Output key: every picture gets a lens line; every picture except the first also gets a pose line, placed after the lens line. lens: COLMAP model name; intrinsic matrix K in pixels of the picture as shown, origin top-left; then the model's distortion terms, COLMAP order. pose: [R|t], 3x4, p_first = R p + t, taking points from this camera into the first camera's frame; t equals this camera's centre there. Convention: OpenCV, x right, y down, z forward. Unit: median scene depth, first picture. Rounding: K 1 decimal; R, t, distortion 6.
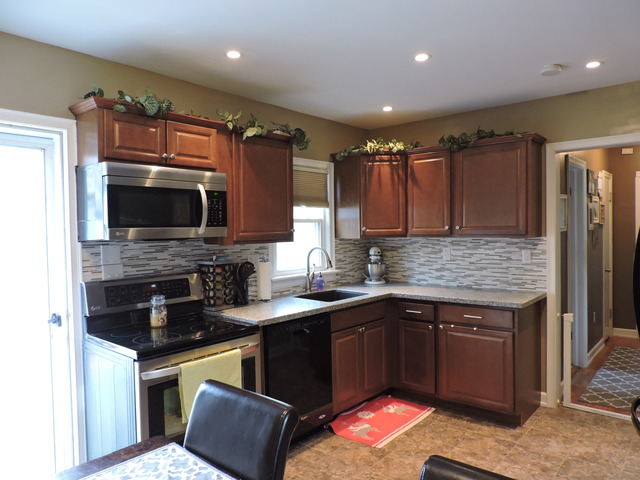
lens RADIAL K [[453.3, 0, 321.6], [0, 453.3, 239.7], [0, 0, 1]] dist [-0.019232, 0.001558]
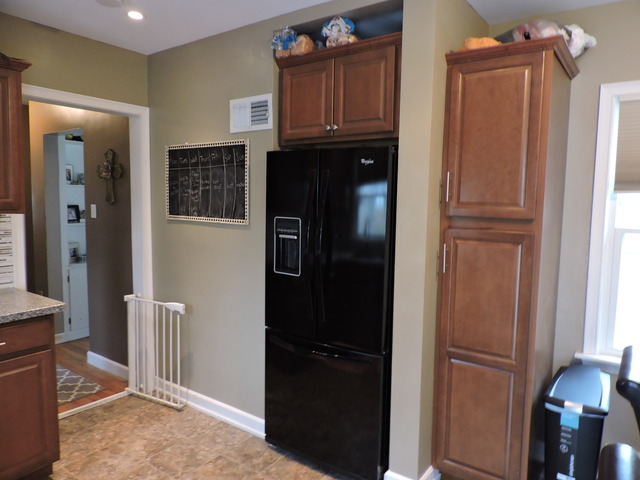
lens RADIAL K [[453.3, 0, 321.4], [0, 453.3, 241.6], [0, 0, 1]] dist [-0.019232, 0.001558]
pose [[-0.098176, -0.071759, 0.992579, -0.306156], [0.005321, 0.997345, 0.072630, -0.009398], [-0.995155, 0.012412, -0.097533, 0.665186]]
